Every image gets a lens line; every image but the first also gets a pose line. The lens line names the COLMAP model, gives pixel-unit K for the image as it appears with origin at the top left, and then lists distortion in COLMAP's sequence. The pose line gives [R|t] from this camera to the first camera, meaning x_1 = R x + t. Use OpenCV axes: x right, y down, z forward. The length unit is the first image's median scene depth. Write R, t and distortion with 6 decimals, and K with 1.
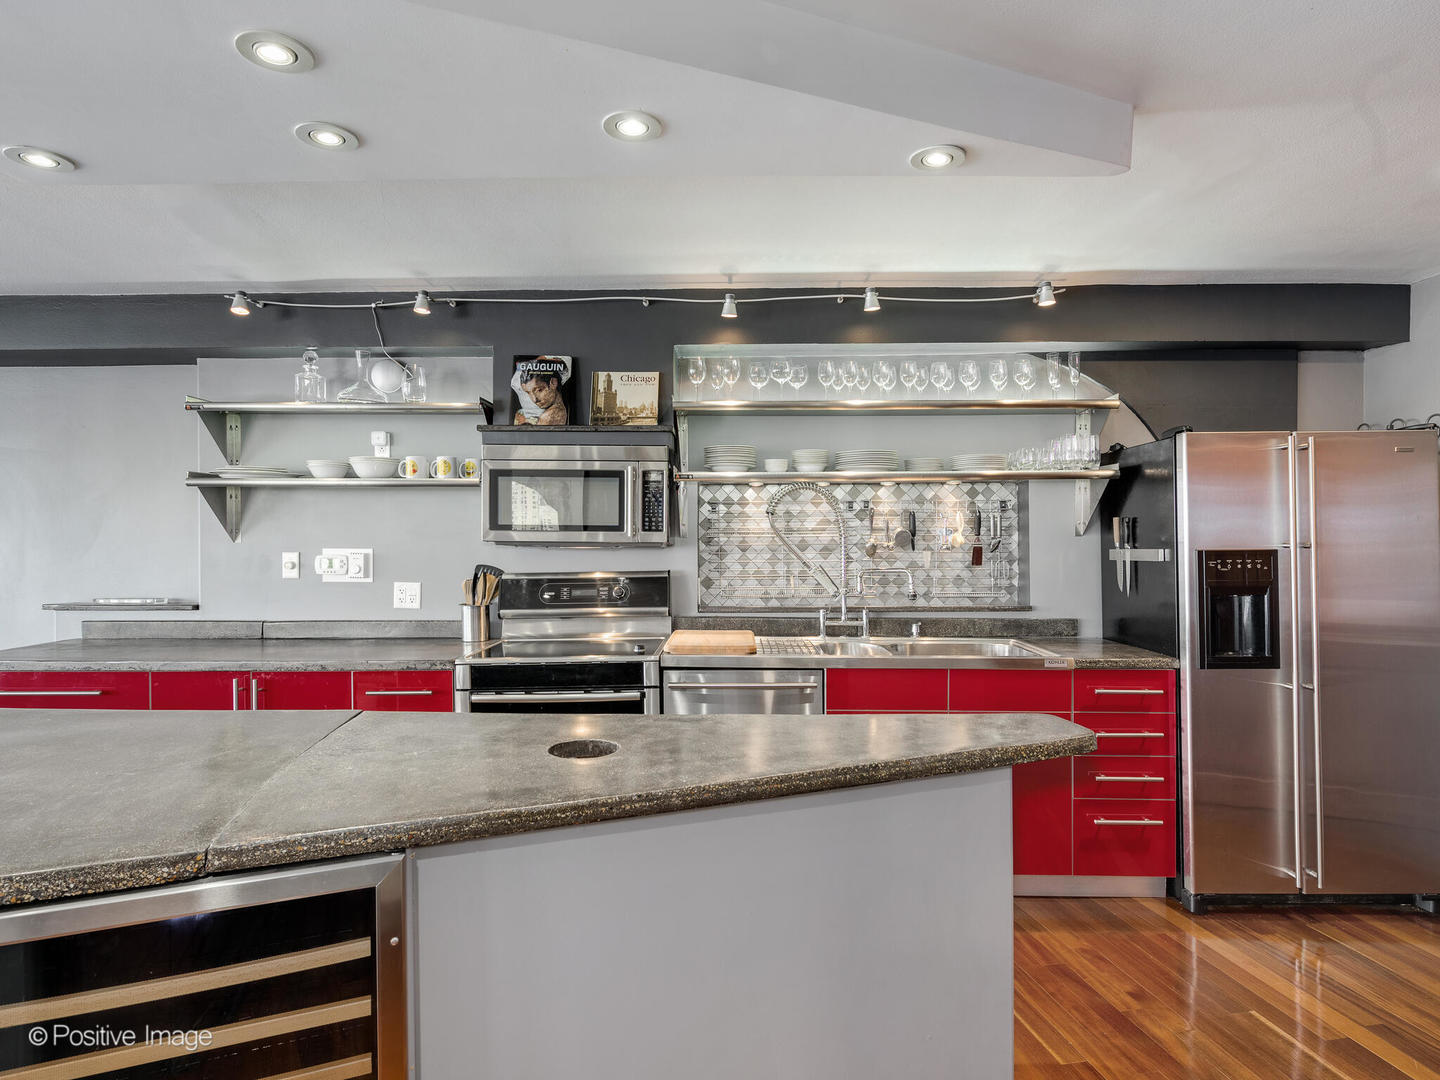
lens RADIAL K [[684.1, 0, 733.0], [0, 684.1, 540.0], [0, 0, 1]] dist [0.000932, 0.000647]
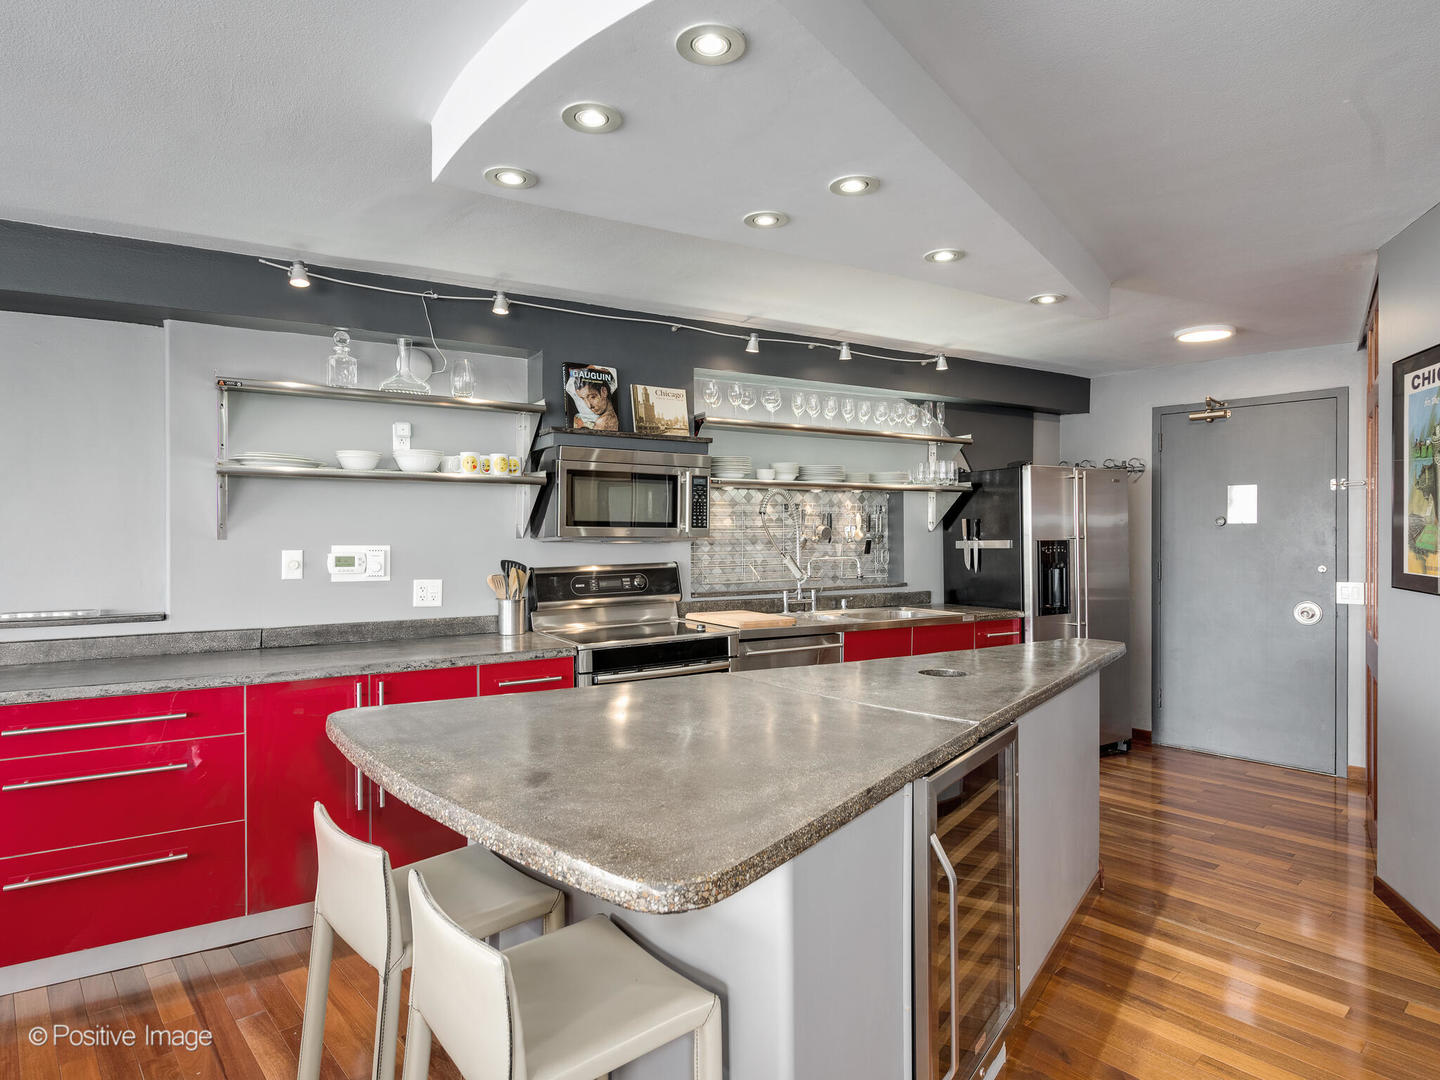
lens RADIAL K [[660.5, 0, 725.8], [0, 660.5, 540.3], [0, 0, 1]] dist [0.001378, -0.000070]
pose [[0.895167, -0.006271, 0.445688, -0.536037], [0.004129, 0.999975, 0.005777, 0.002412], [-0.445713, -0.003332, 0.895170, -0.029926]]
